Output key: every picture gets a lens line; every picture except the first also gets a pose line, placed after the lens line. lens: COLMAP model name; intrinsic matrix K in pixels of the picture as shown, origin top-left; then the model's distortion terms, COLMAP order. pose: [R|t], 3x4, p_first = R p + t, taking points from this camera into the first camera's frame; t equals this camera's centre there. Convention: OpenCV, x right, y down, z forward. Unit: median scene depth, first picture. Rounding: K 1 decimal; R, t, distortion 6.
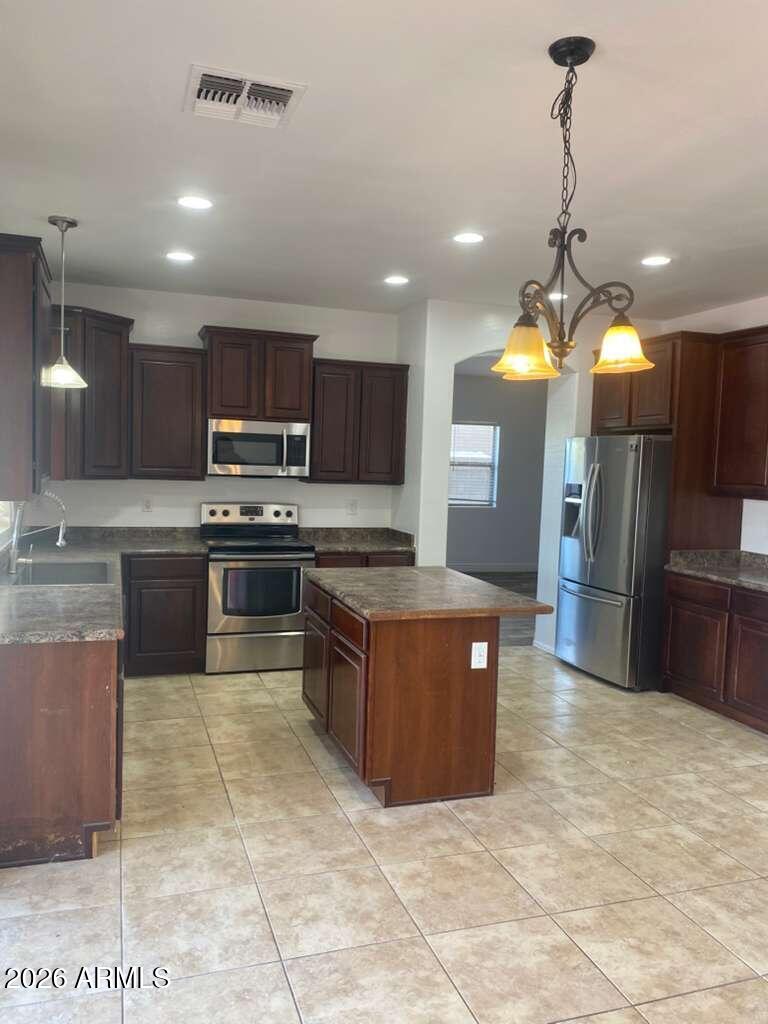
lens RADIAL K [[771.5, 0, 380.1], [0, 771.5, 506.6], [0, 0, 1]] dist [0.101231, -0.220660]
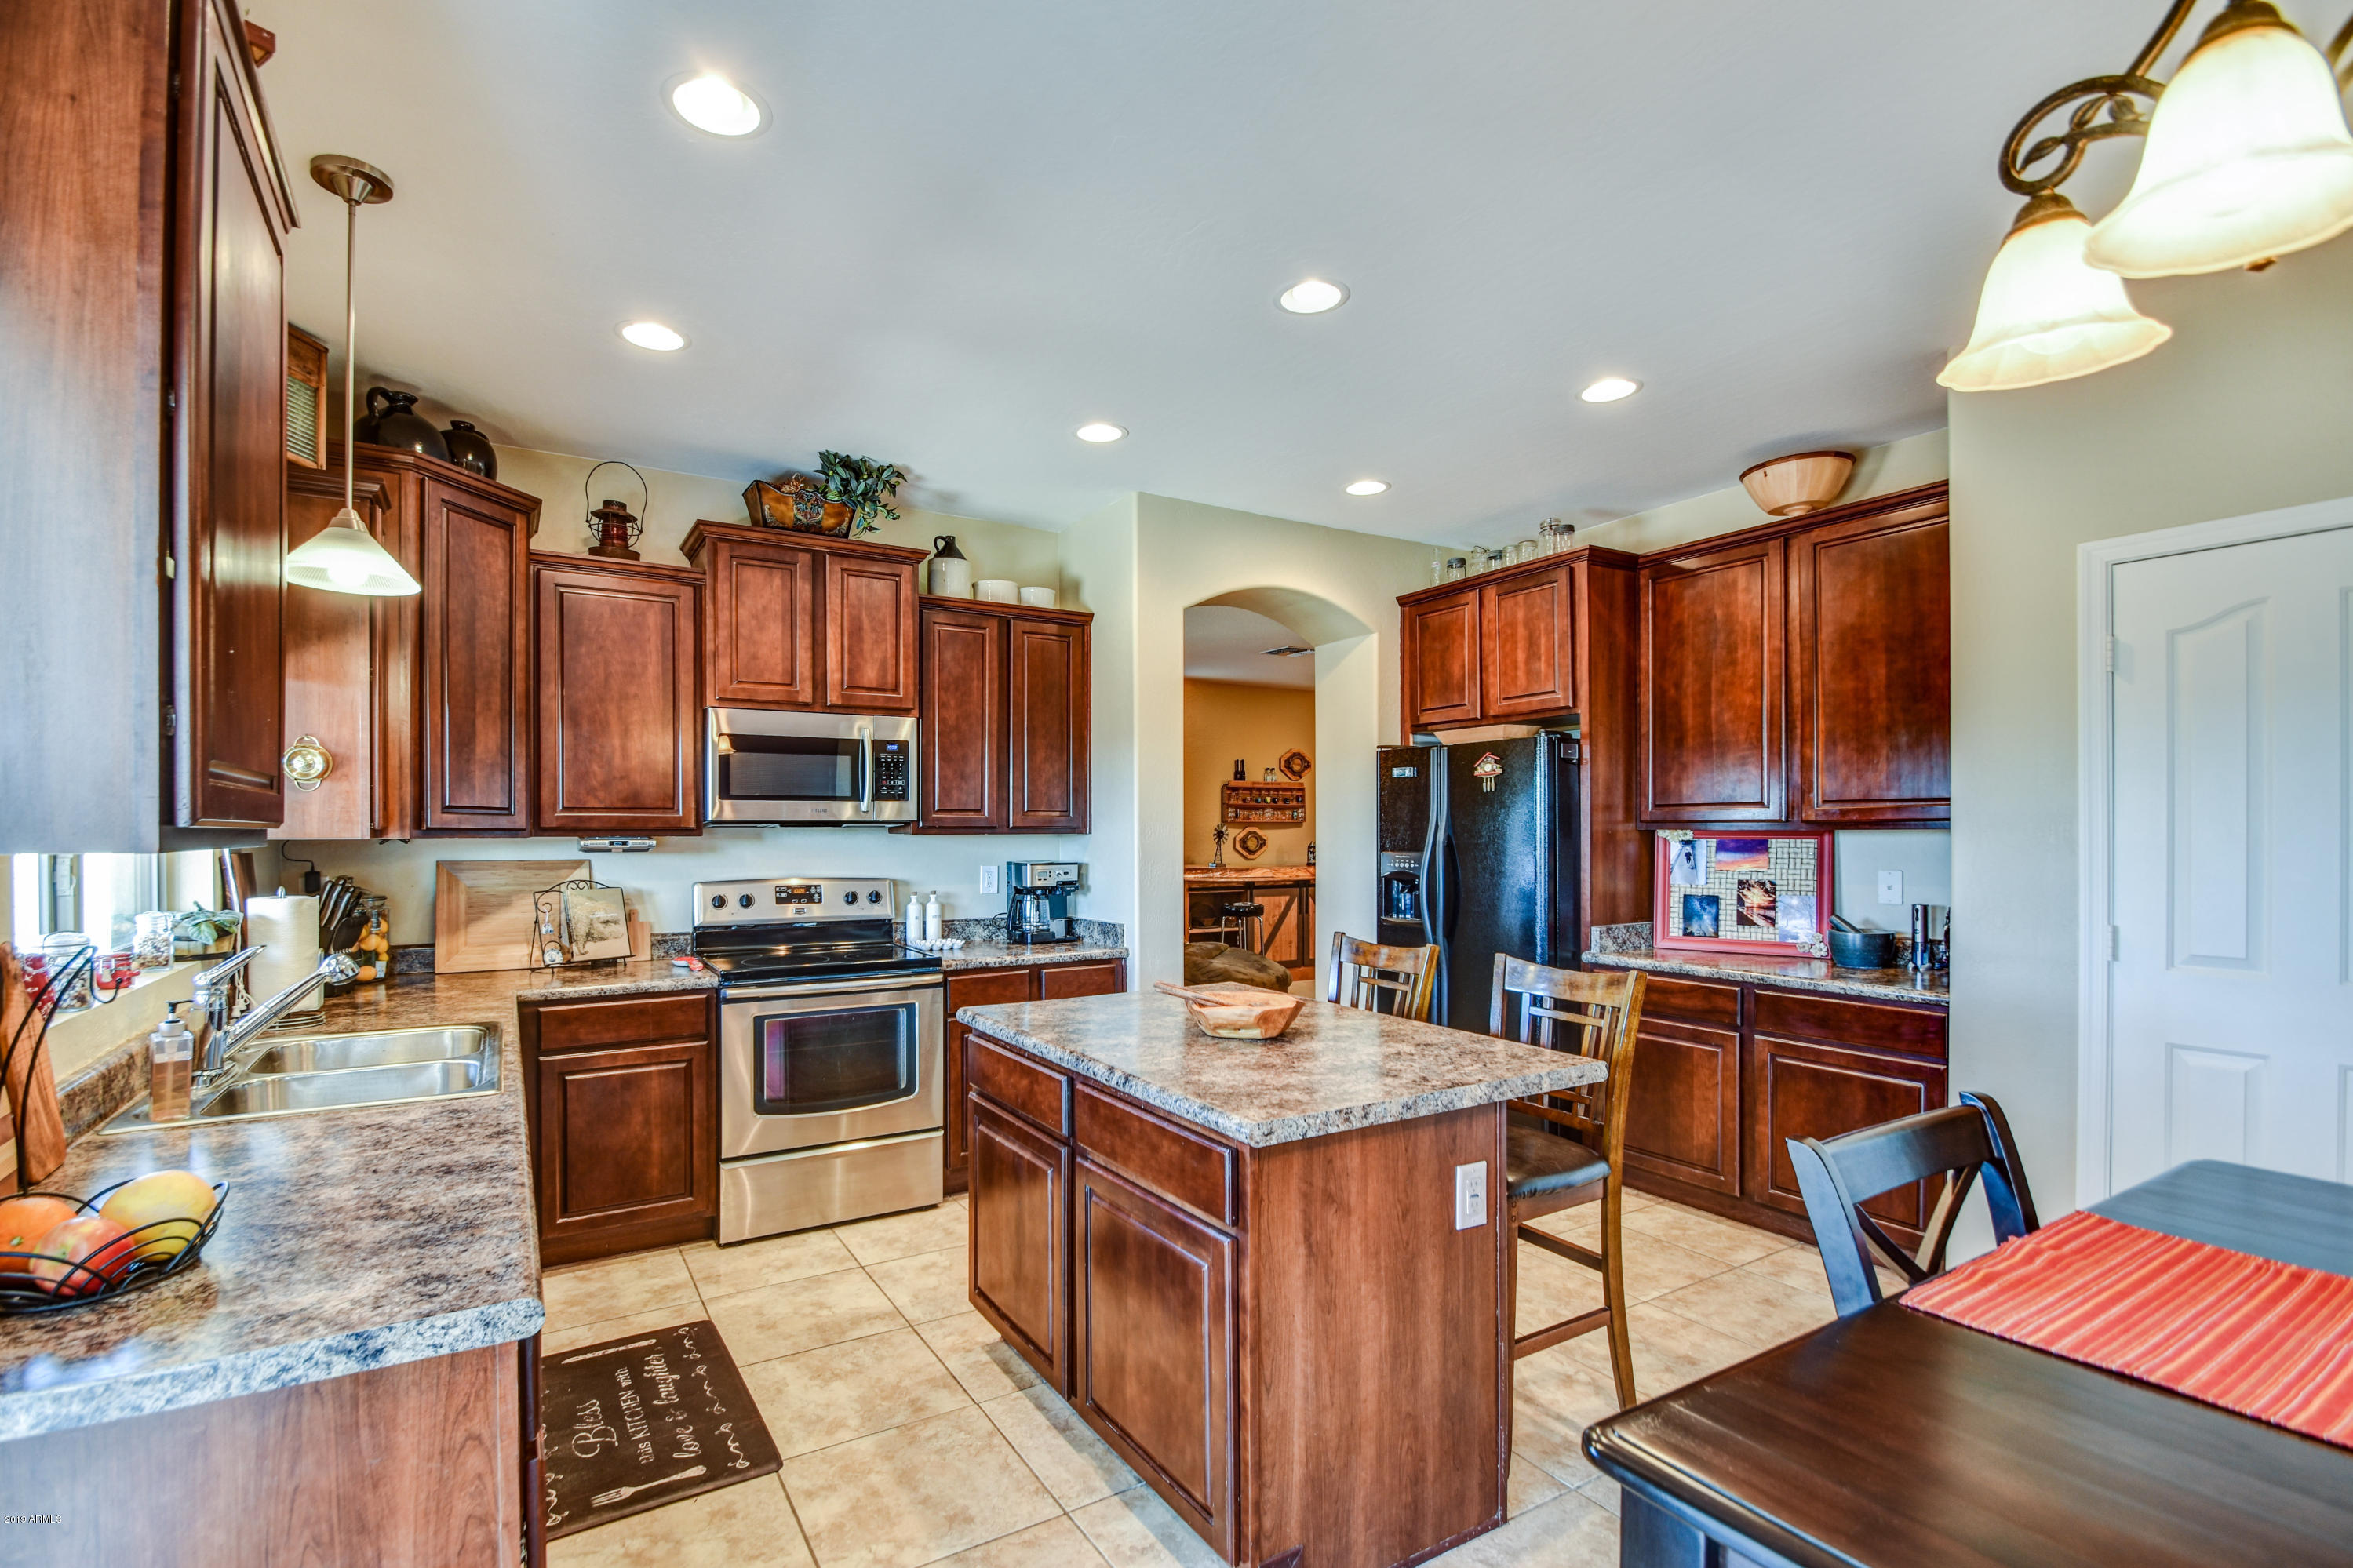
lens RADIAL K [[1057.3, 0, 1143.9], [0, 1057.3, 827.2], [0, 0, 1]] dist [0.001181, 0.000190]
pose [[0.975189, -0.034420, 0.218683, -0.107560], [0.047352, 0.997408, -0.054169, 0.010755], [-0.216251, 0.063180, 0.974291, 0.312760]]
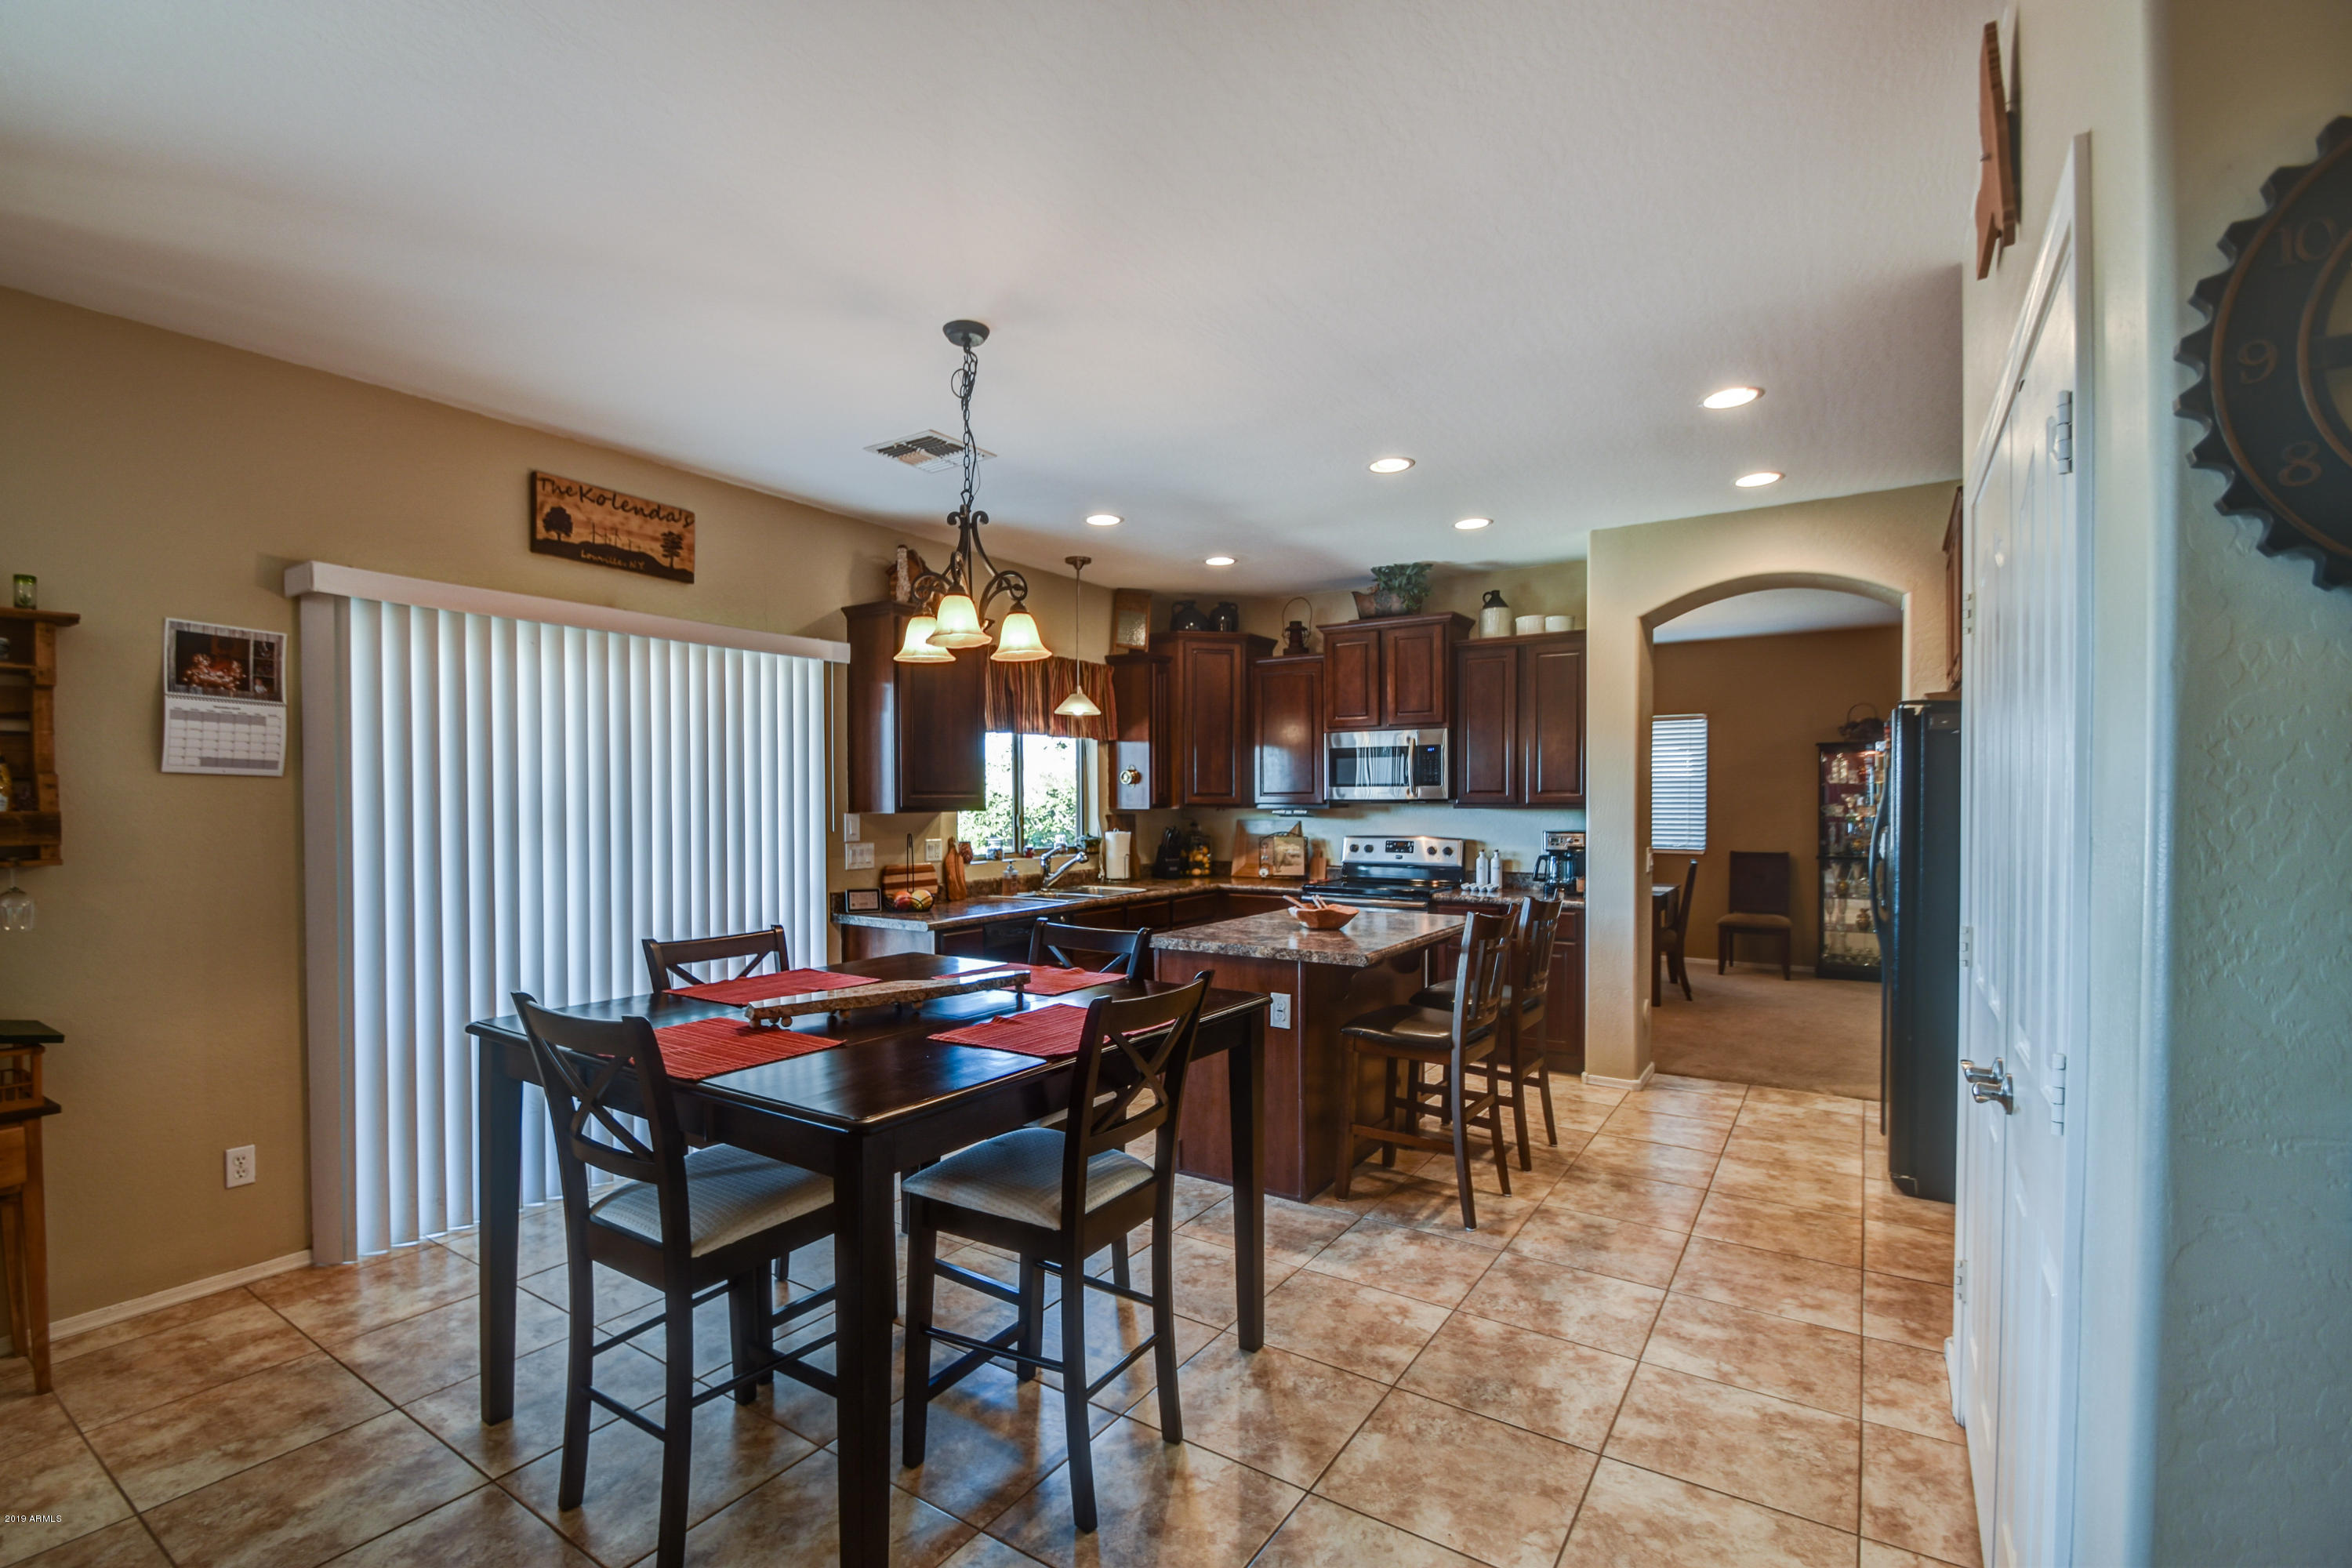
lens RADIAL K [[1057.0, 0, 1143.4], [0, 1057.0, 827.2], [0, 0, 1]] dist [0.001181, 0.000190]
pose [[0.608781, -0.013527, -0.793223, 0.571499], [-0.028765, 0.998821, -0.039109, 0.038539], [0.792817, 0.046626, 0.607674, 0.169907]]
